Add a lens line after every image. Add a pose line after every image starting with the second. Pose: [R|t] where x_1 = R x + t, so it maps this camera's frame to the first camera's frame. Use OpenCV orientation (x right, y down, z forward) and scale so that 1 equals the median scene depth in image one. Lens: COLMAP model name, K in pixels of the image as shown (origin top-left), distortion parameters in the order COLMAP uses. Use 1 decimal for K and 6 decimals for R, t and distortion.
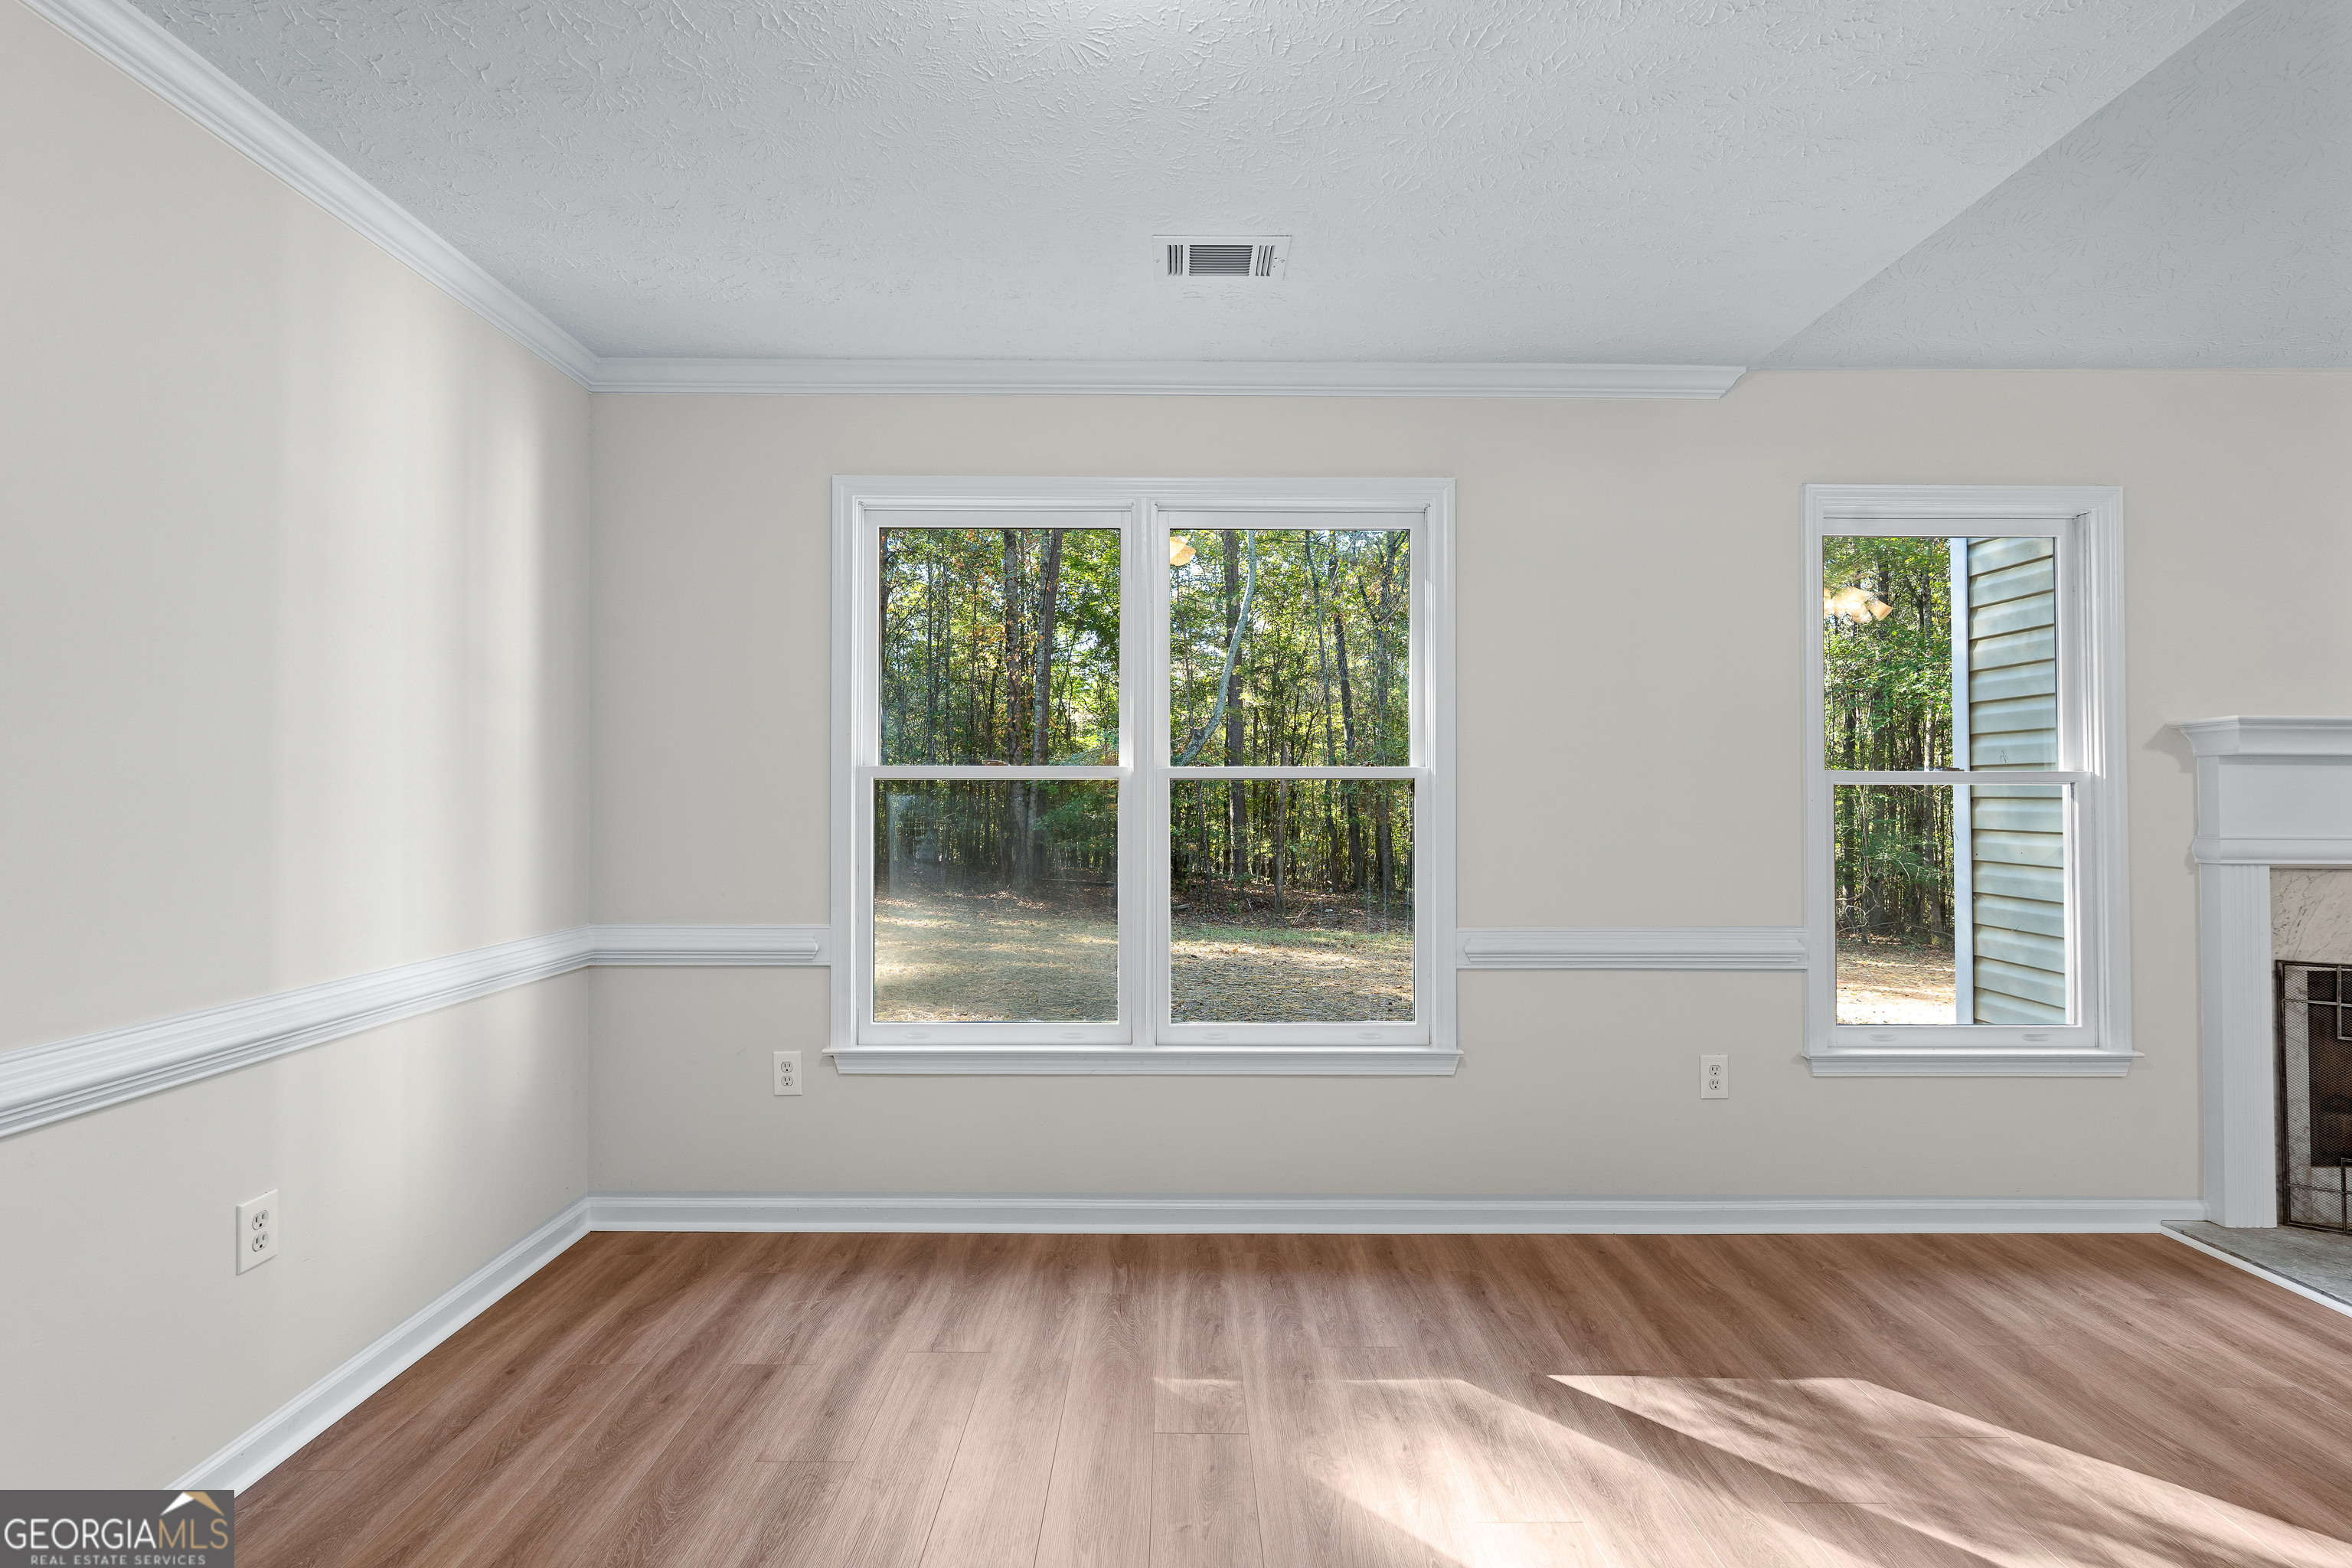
lens RADIAL K [[1034.0, 0, 1182.5], [0, 1034.0, 774.0], [0, 0, 1]] dist [-0.003327, 0.000097]
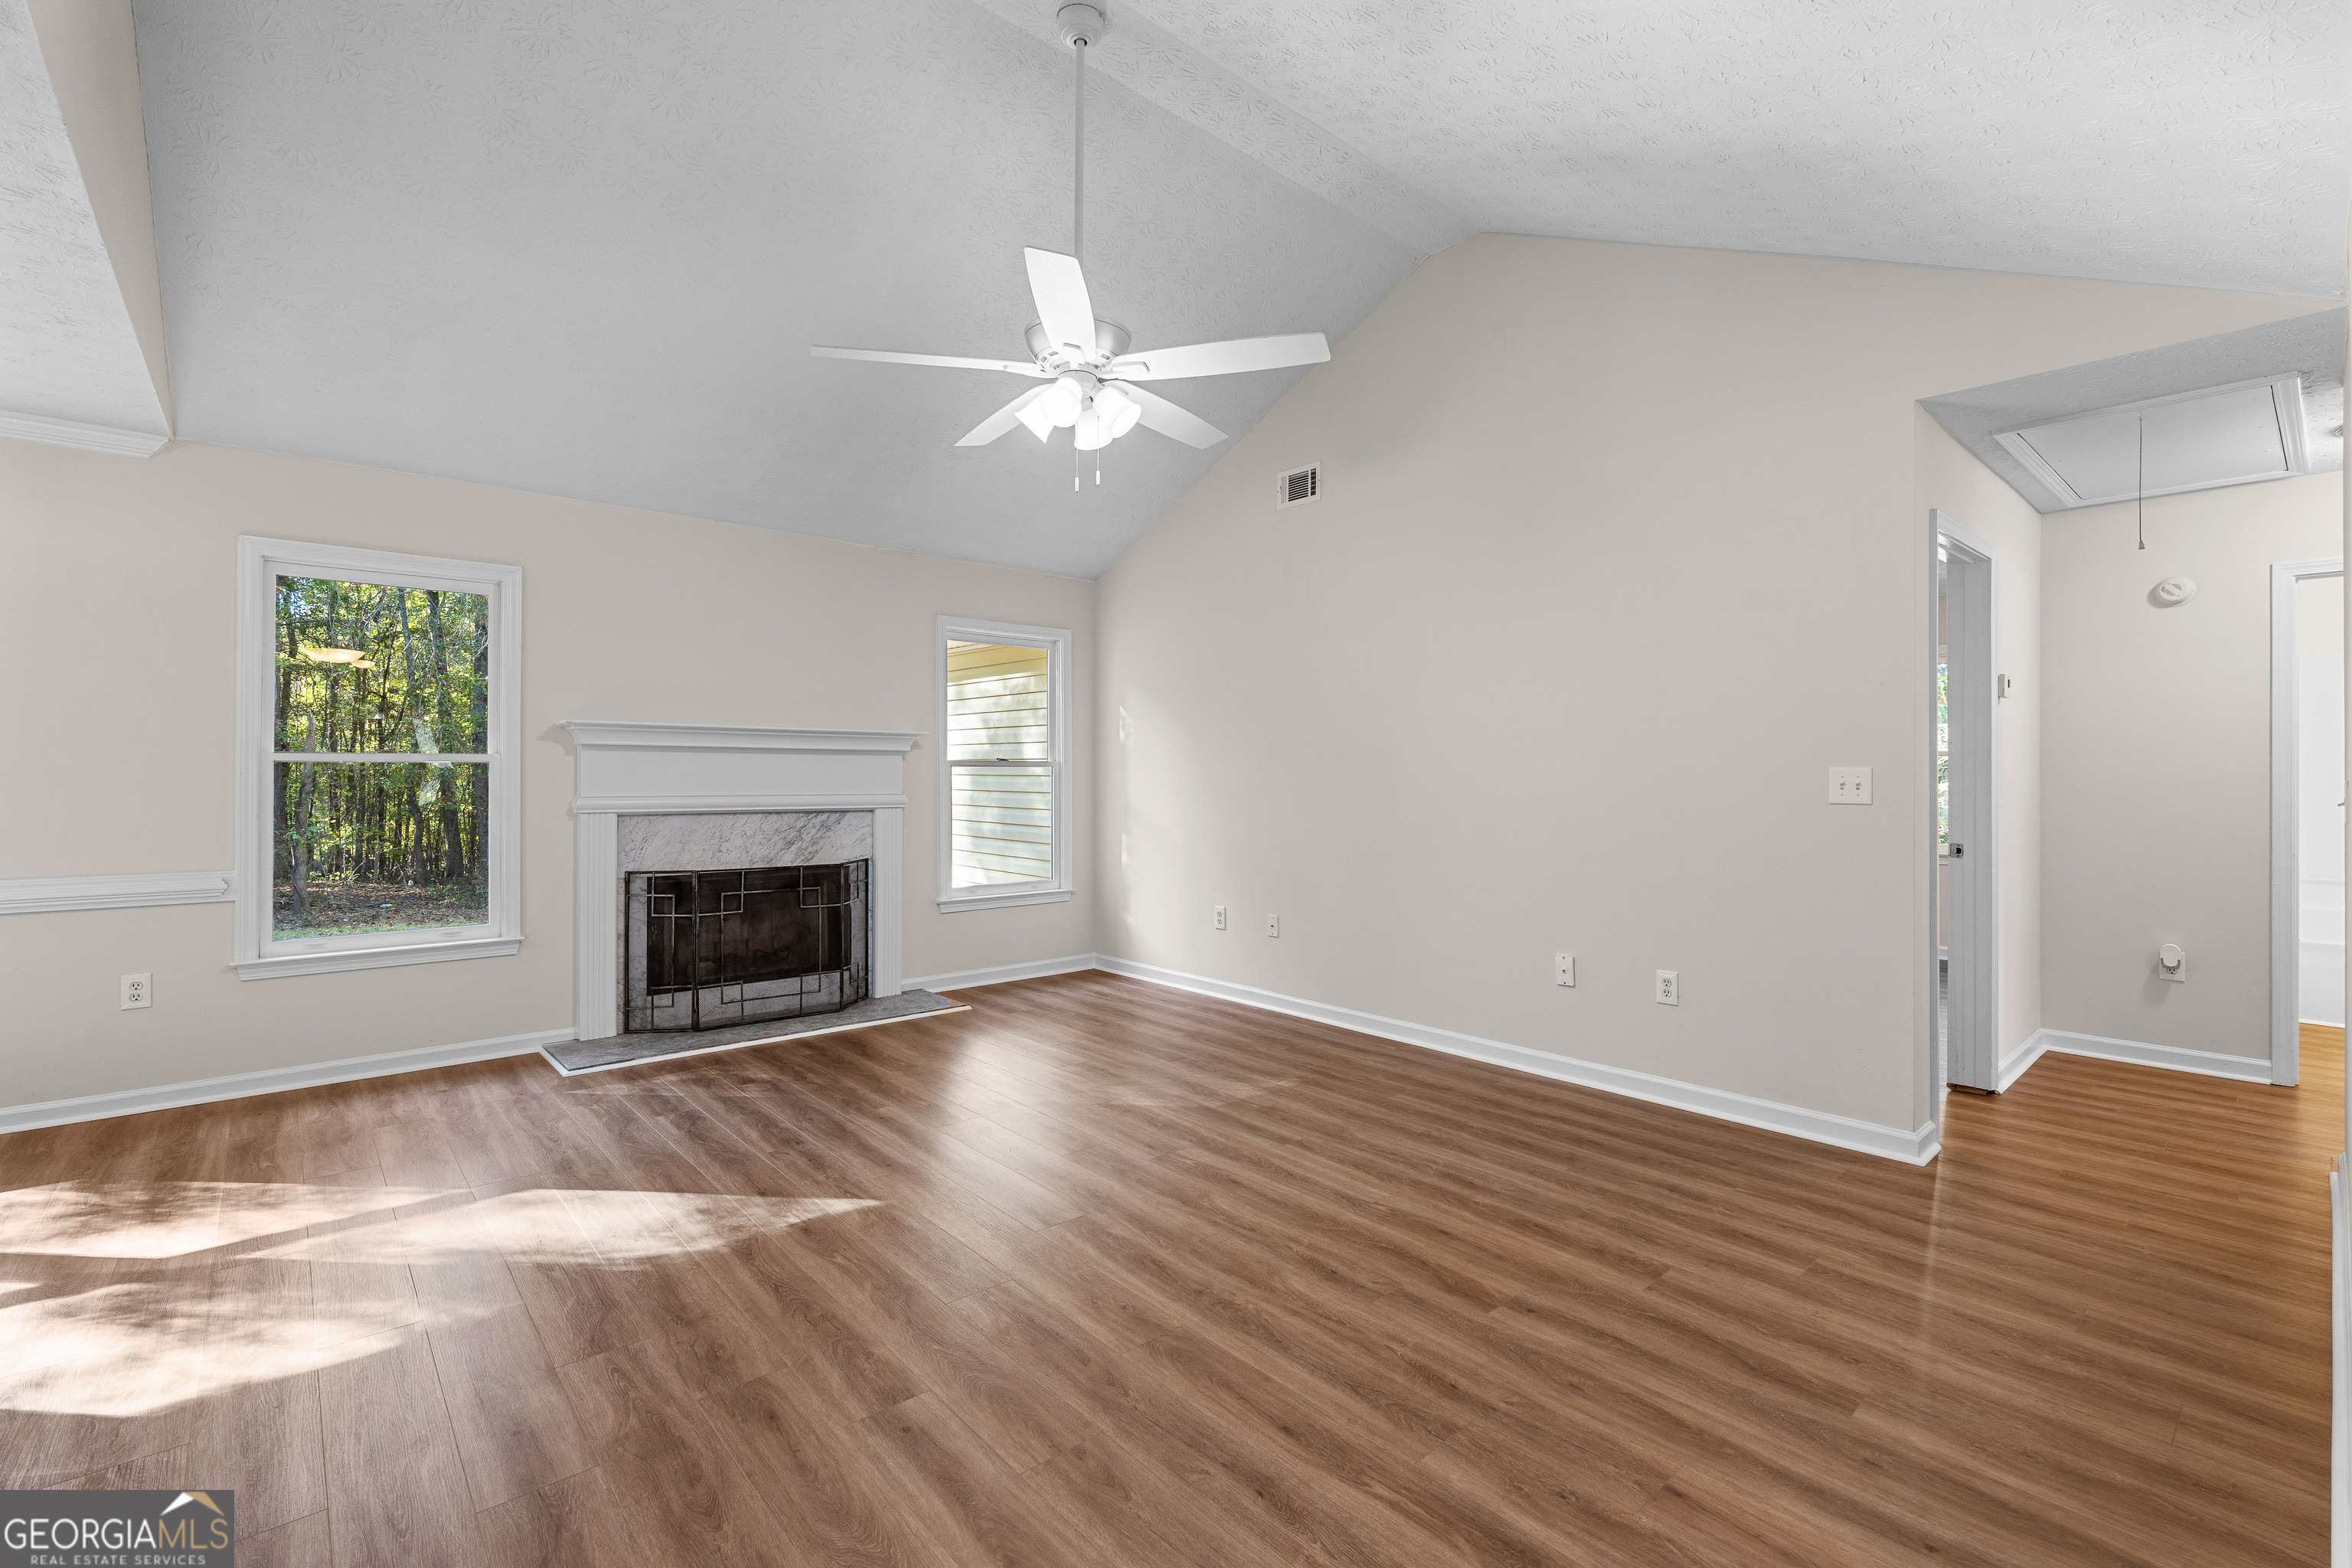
lens RADIAL K [[1034.0, 0, 1182.5], [0, 1034.0, 774.0], [0, 0, 1]] dist [-0.003327, 0.000097]
pose [[0.752051, -0.001660, 0.659103, 0.656350], [-0.012263, 0.999788, 0.016511, -0.010685], [-0.658991, -0.020500, 0.751871, -0.802768]]
